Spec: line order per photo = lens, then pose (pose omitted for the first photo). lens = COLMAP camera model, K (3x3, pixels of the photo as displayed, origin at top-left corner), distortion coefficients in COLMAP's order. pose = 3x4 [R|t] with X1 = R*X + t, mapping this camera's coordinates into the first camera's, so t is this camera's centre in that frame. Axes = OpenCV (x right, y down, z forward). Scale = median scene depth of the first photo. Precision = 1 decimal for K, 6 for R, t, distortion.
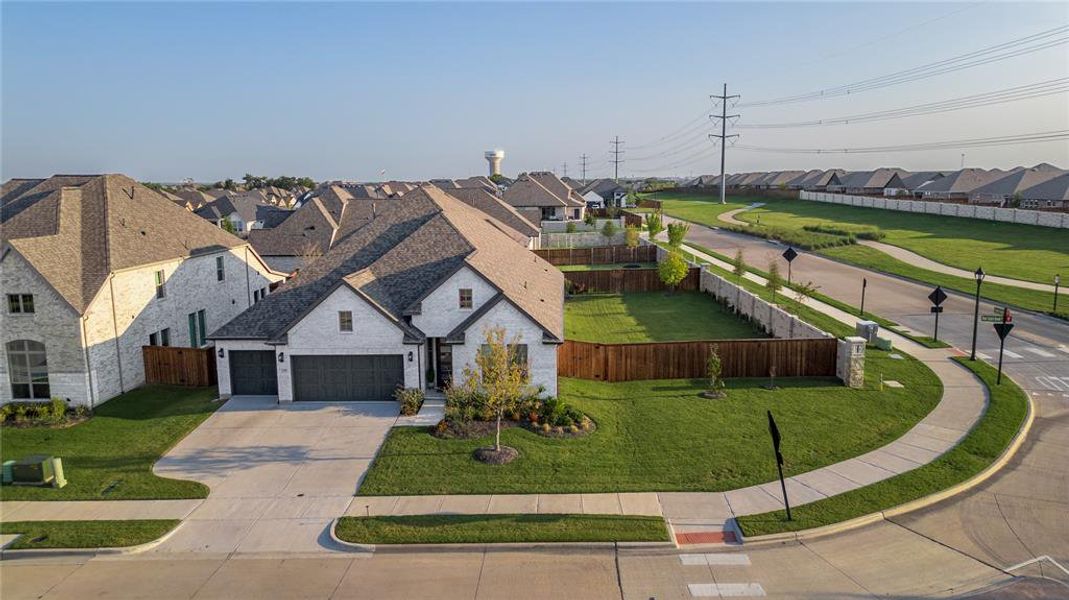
lens RADIAL K [[723.2, 0, 534.5], [0, 723.2, 300.0], [0, 0, 1]] dist [0.030751, -0.002235]
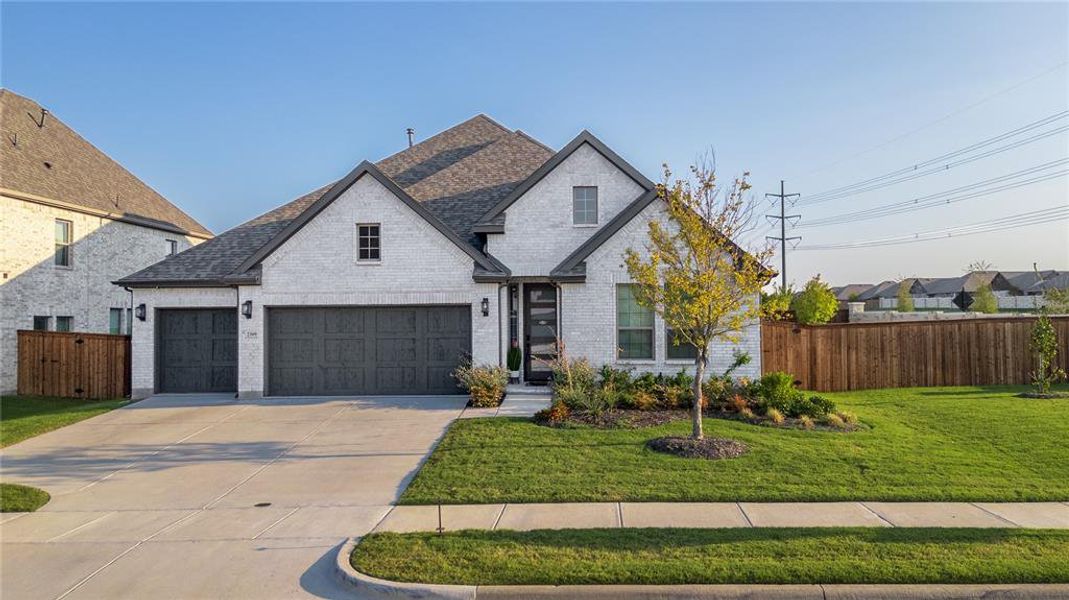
lens RADIAL K [[811.6, 0, 529.5], [0, 811.6, 296.0], [0, 0, 1]] dist [0.044799, -0.008449]
pose [[0.999619, -0.000796, -0.027575, -0.121281], [-0.004316, 0.982761, -0.184828, 0.181680], [0.027247, 0.184876, 0.982384, 0.404593]]
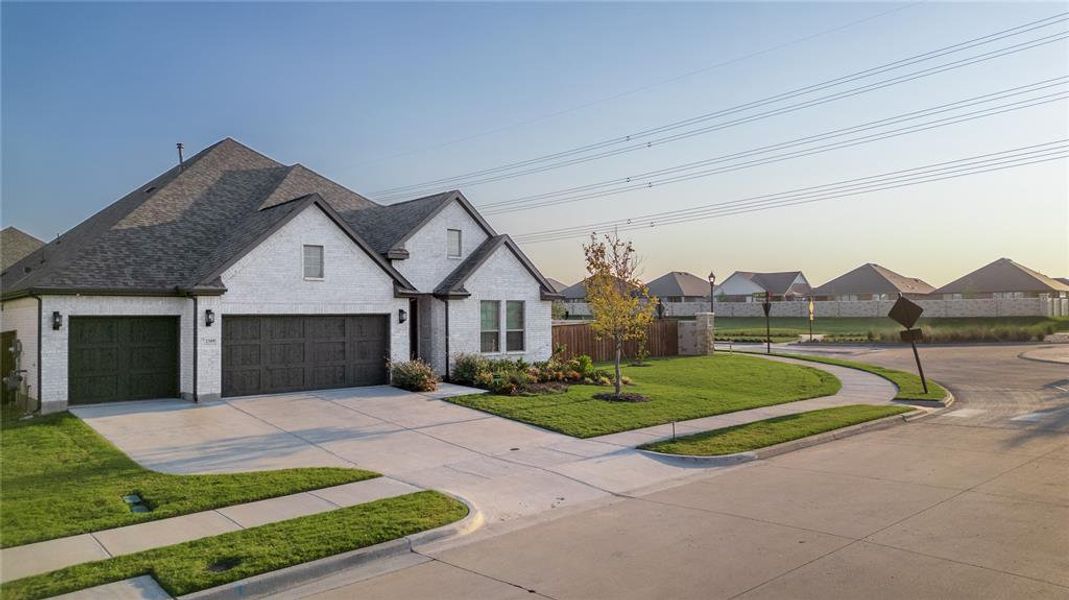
lens RADIAL K [[723.2, 0, 534.5], [0, 723.2, 300.0], [0, 0, 1]] dist [0.030751, -0.002235]
pose [[0.734232, 0.016686, 0.678693, -0.554316], [0.109944, 0.983579, -0.143123, 0.177950], [-0.669937, 0.179704, 0.720341, 0.401069]]
